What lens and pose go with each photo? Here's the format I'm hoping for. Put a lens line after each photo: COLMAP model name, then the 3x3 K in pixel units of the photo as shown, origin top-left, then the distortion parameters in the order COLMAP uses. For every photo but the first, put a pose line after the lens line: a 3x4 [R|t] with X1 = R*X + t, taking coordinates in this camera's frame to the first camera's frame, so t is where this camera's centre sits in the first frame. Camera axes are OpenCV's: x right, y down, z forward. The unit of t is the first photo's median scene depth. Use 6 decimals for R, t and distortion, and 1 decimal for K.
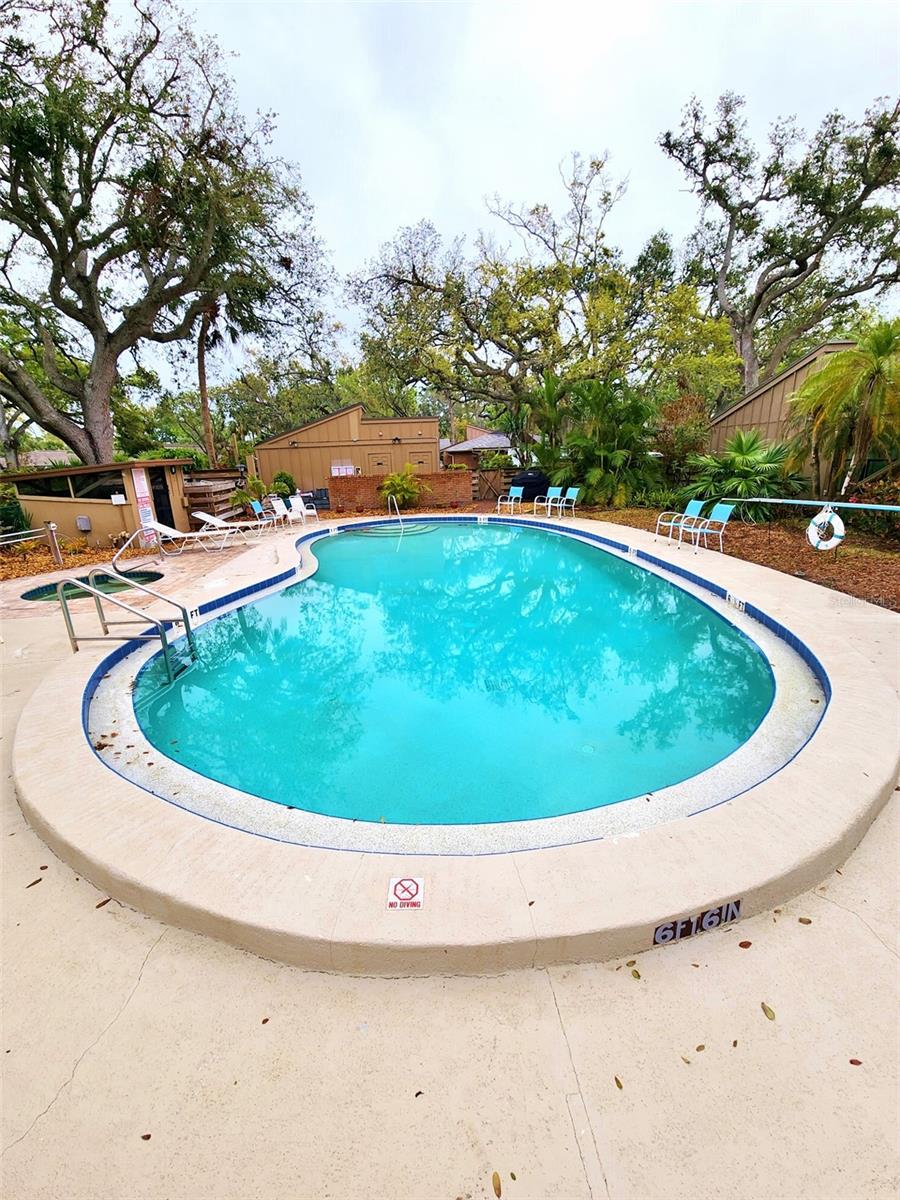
lens RADIAL K [[482.1, 0, 450.0], [0, 482.1, 600.0], [0, 0, 1]] dist [0.001269, -0.000080]
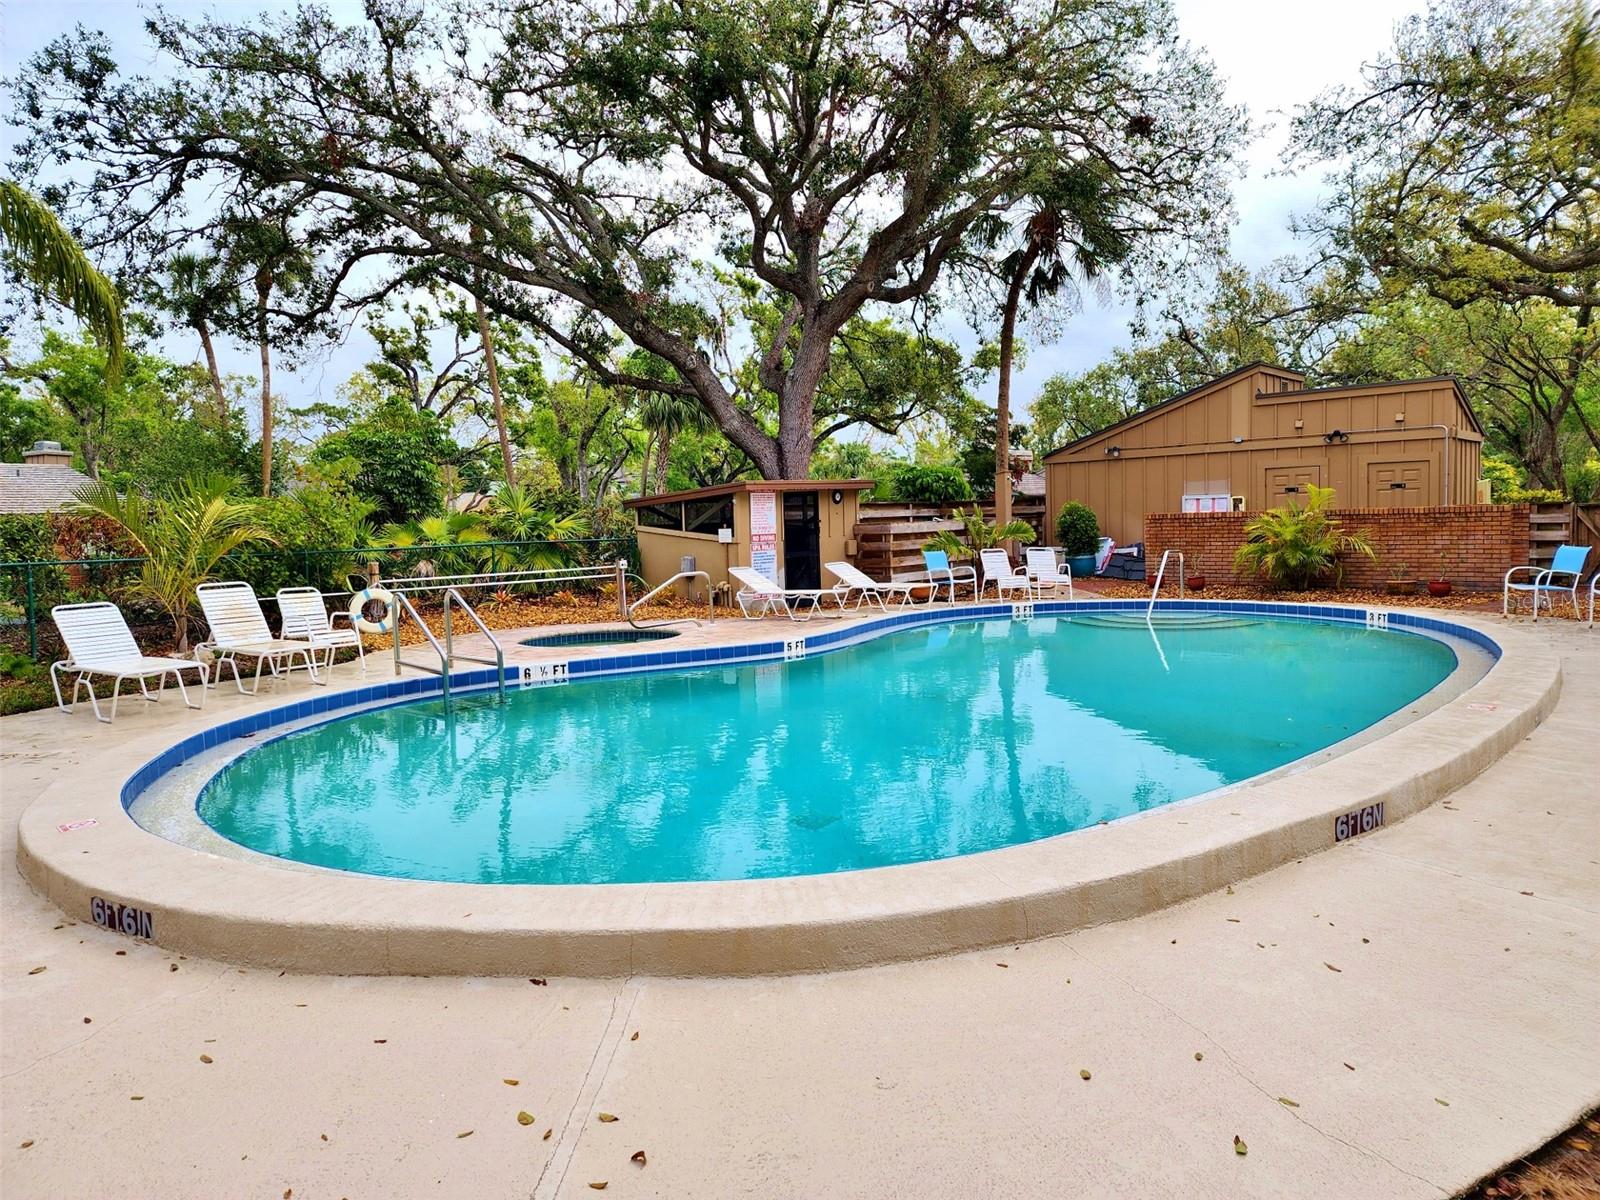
lens RADIAL K [[1050.1, 0, 800.0], [0, 1050.1, 600.0], [0, 0, 1]] dist [0.053787, -0.040270]
pose [[0.690214, 0.074073, -0.719804, 0.370380], [-0.202382, 0.974809, -0.093748, 0.000523], [0.694728, 0.210382, 0.687818, 0.047965]]
